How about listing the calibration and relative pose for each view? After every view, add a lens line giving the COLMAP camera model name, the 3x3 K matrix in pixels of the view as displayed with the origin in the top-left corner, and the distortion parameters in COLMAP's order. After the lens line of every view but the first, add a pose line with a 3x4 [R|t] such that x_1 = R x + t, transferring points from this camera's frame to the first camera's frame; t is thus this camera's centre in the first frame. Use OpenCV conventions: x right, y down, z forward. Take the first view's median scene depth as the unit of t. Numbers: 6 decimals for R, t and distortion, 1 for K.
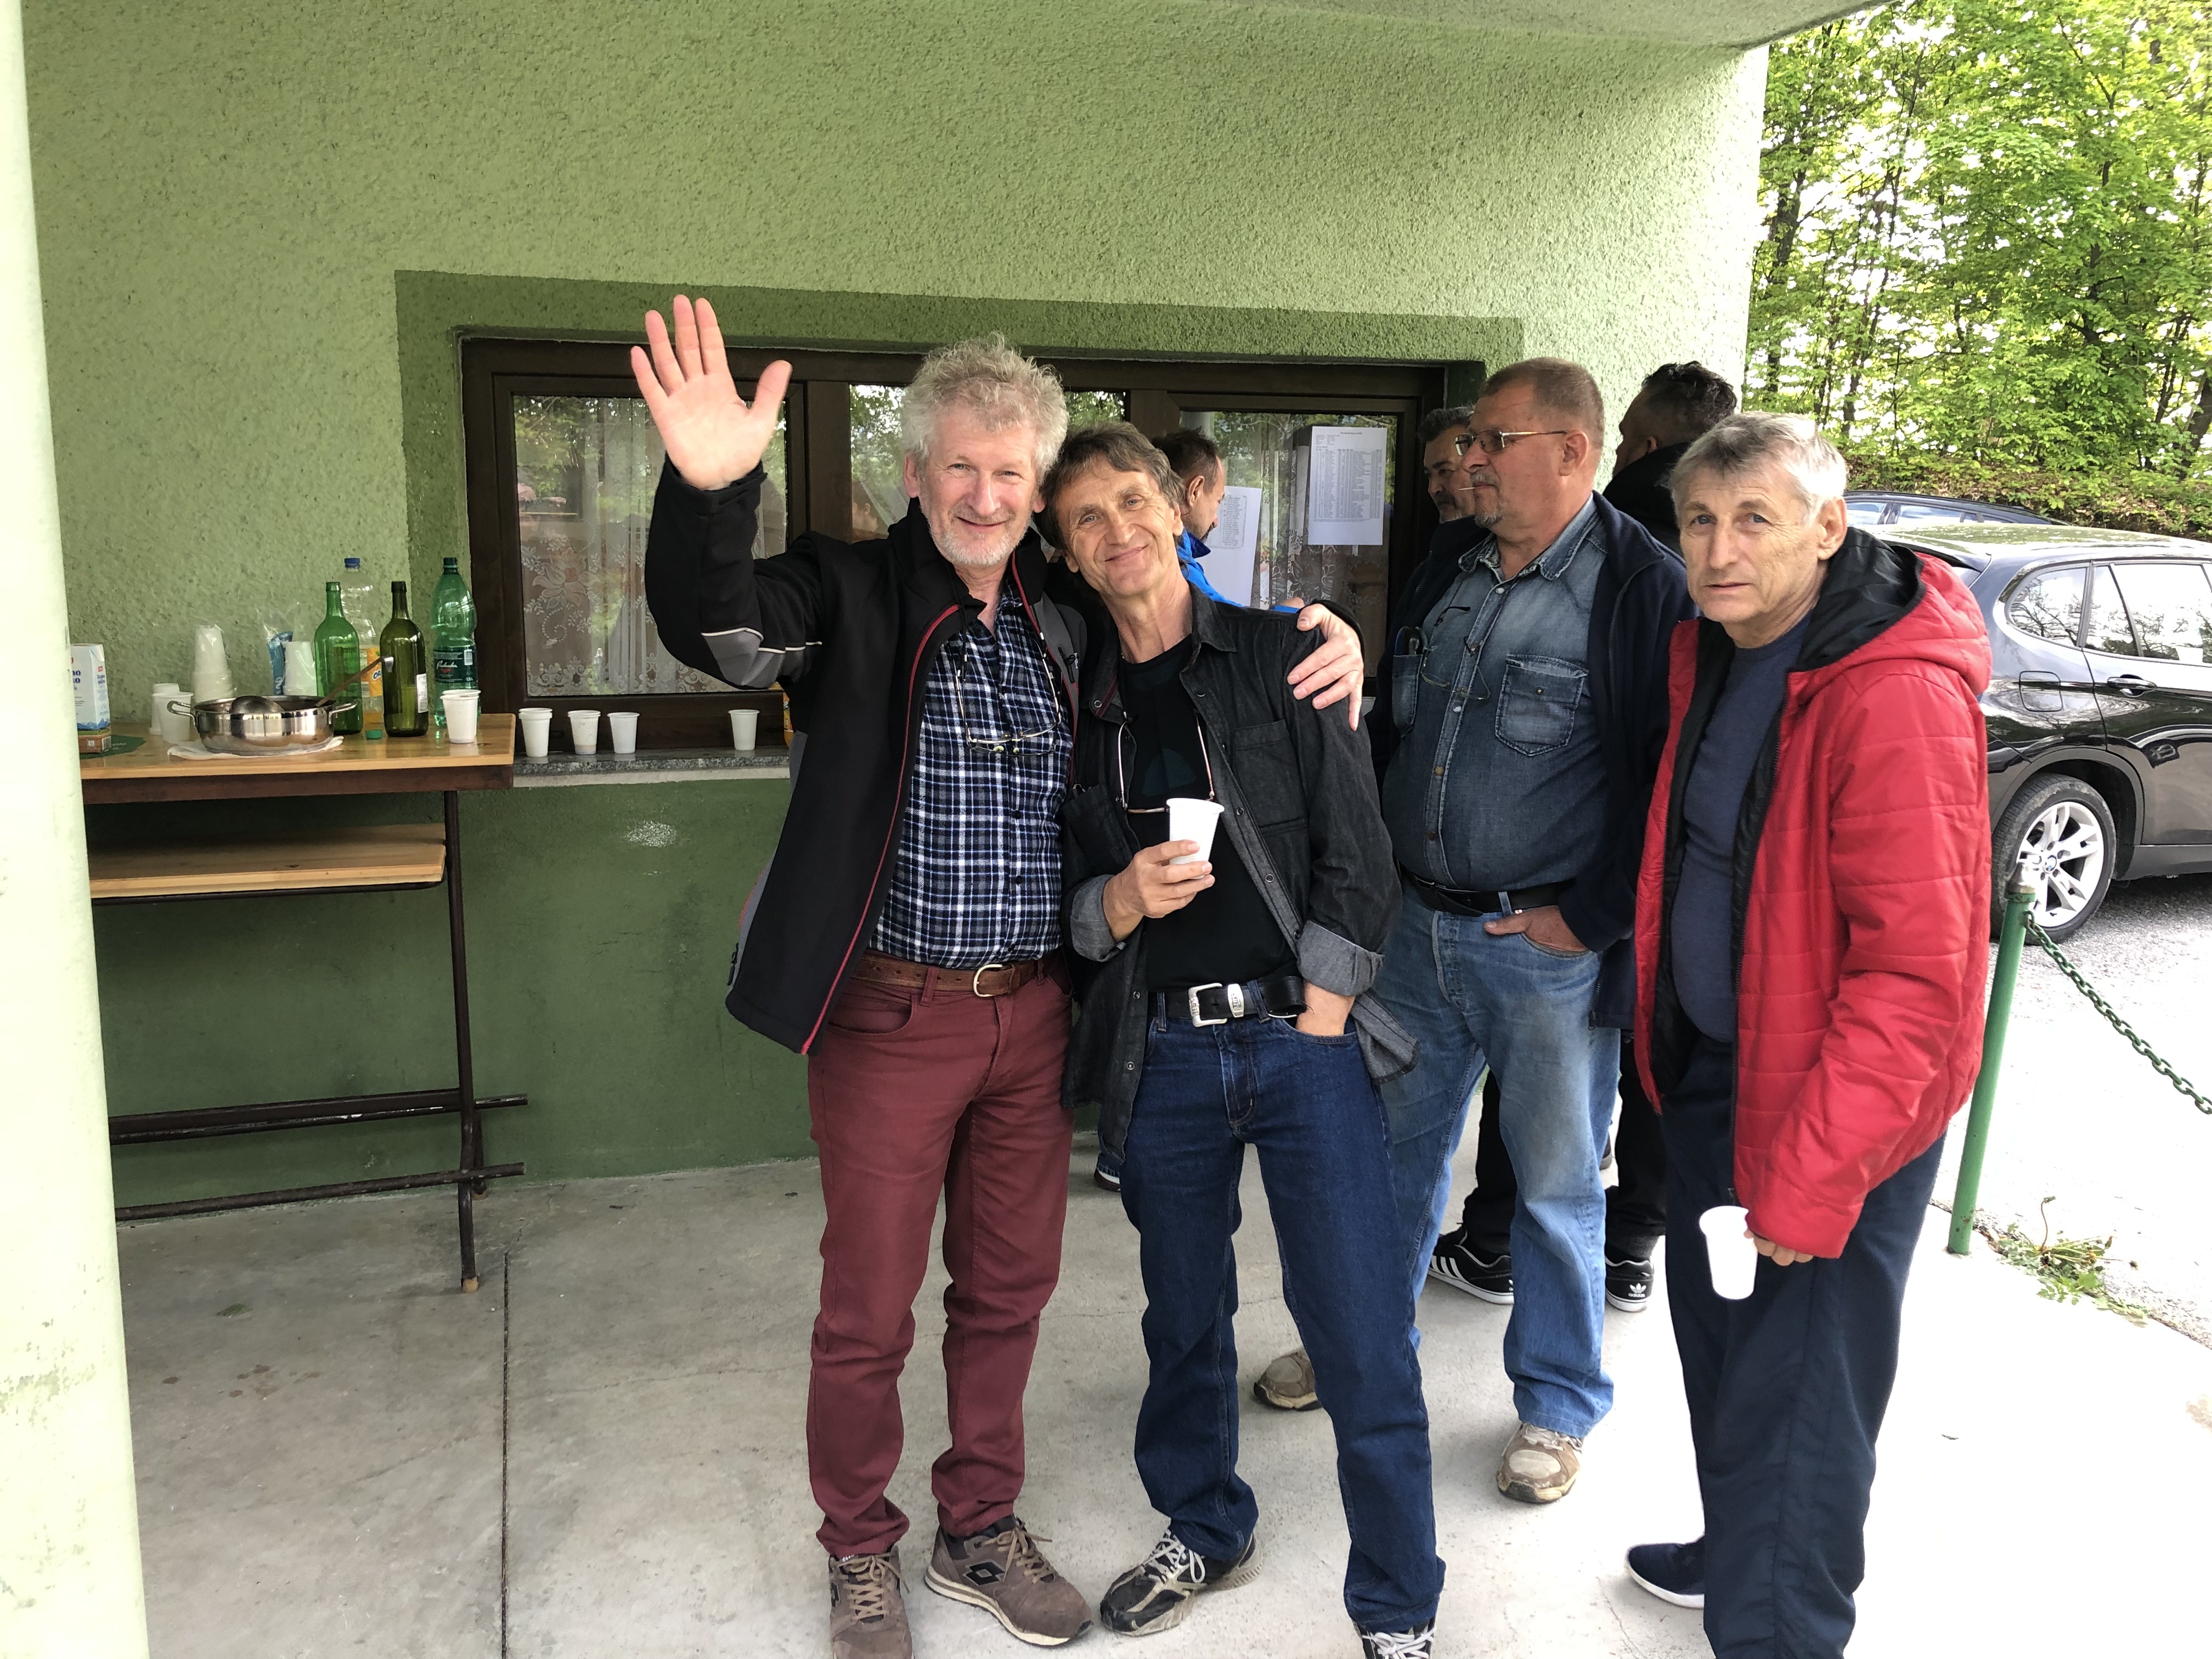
lens RADIAL K [[1802.4, 0, 1107.4], [0, 1802.4, 833.5], [0, 0, 1]] dist [0.027129, -0.019904]
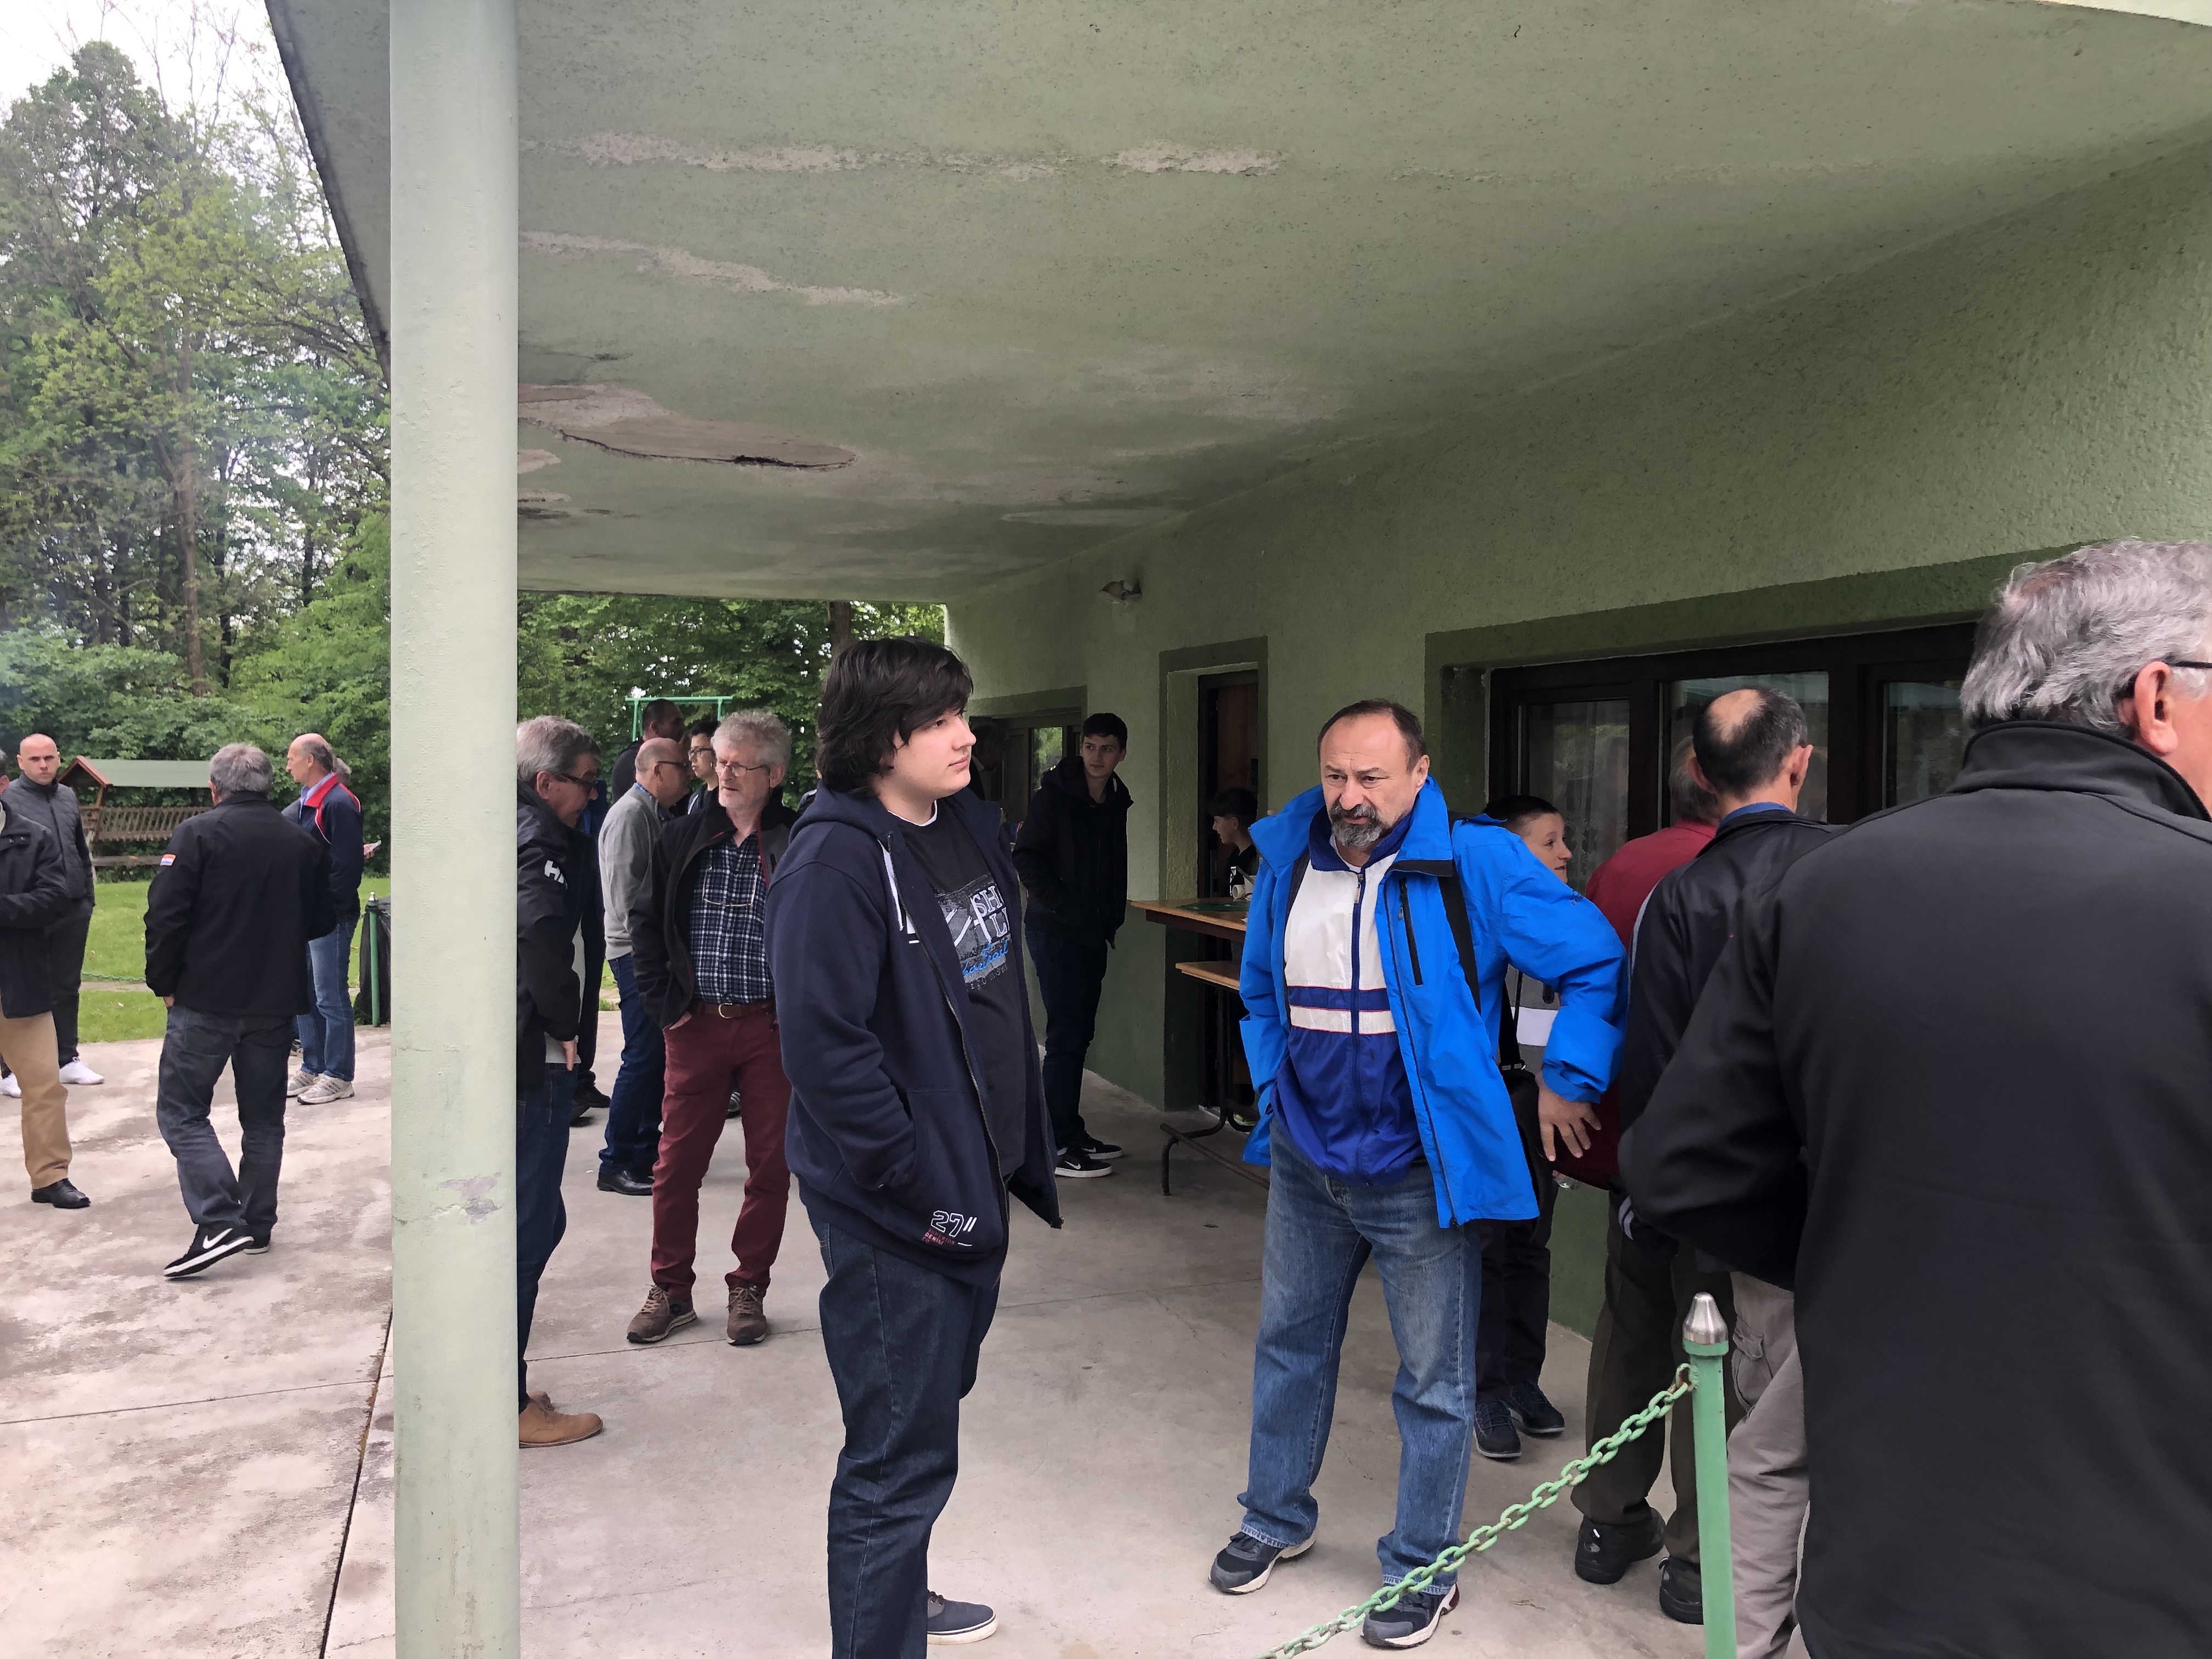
lens RADIAL K [[1802.4, 0, 1091.1], [0, 1802.4, 826.5], [0, 0, 1]] dist [0.027129, -0.019904]
pose [[0.031645, 0.030341, -0.999039, 0.987454], [-0.164149, 0.986125, 0.024749, -0.122077], [0.985928, 0.163208, 0.036186, 0.597486]]
